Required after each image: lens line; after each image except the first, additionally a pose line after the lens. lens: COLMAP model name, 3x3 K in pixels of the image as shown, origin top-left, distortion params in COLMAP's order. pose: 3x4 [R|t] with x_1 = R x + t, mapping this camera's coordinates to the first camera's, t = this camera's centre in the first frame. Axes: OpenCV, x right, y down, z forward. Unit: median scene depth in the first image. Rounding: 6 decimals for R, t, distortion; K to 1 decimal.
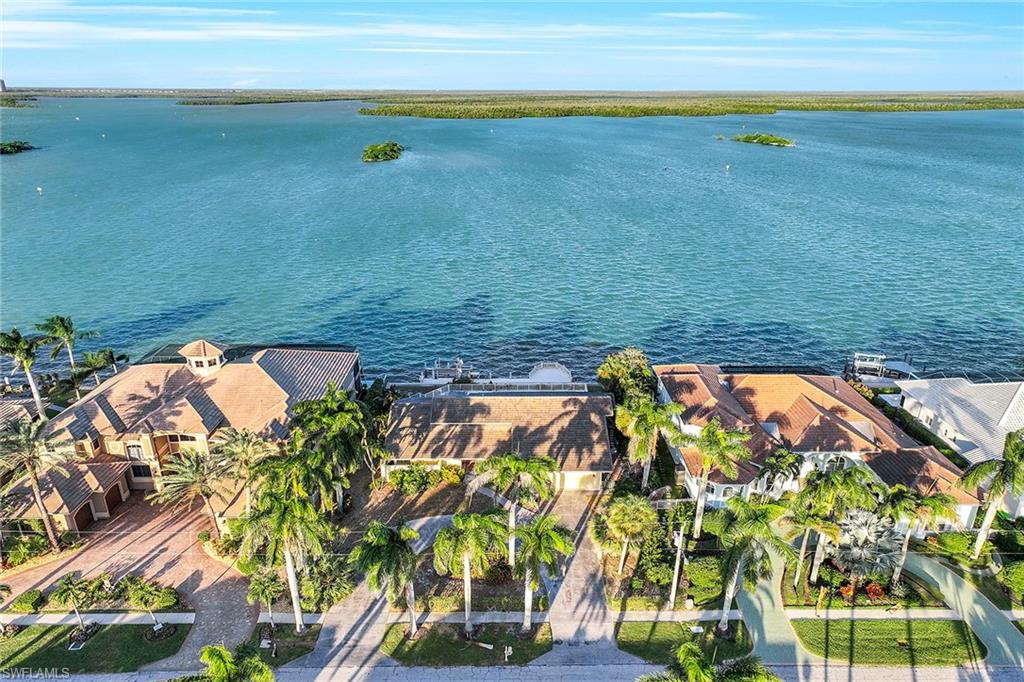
lens RADIAL K [[720.6, 0, 518.8], [0, 720.6, 367.4], [0, 0, 1]] dist [0.005147, 0.009440]
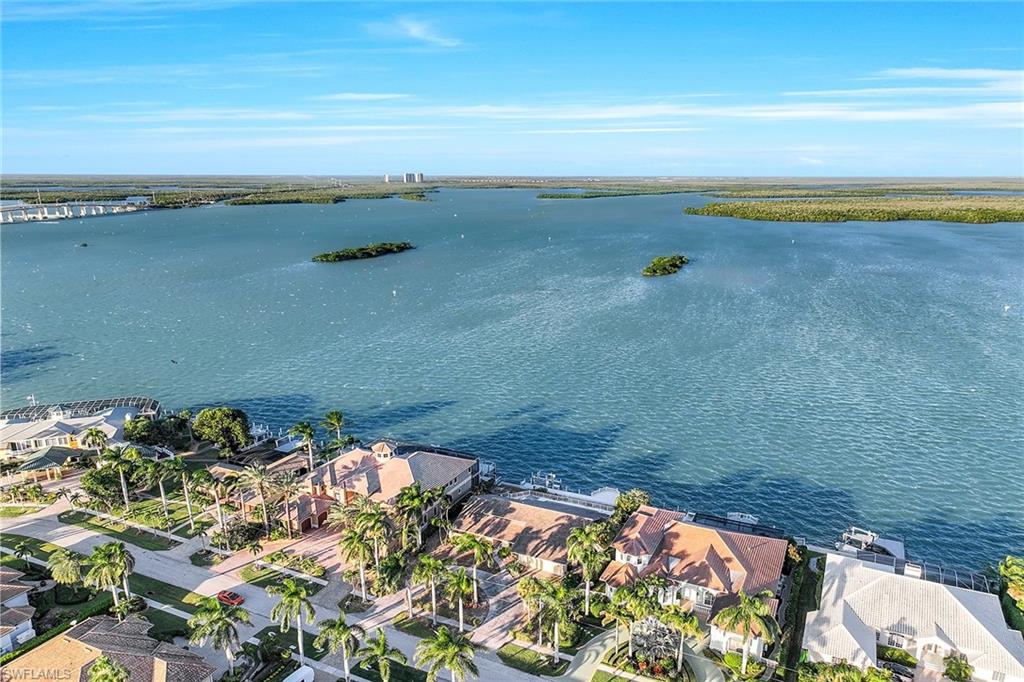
lens RADIAL K [[720.6, 0, 518.8], [0, 720.6, 367.4], [0, 0, 1]] dist [0.005147, 0.009440]
pose [[0.895183, 0.115288, -0.430529, 0.688196], [-0.159938, 0.984722, -0.068861, -0.167319], [0.416012, 0.130502, 0.899946, -0.569803]]
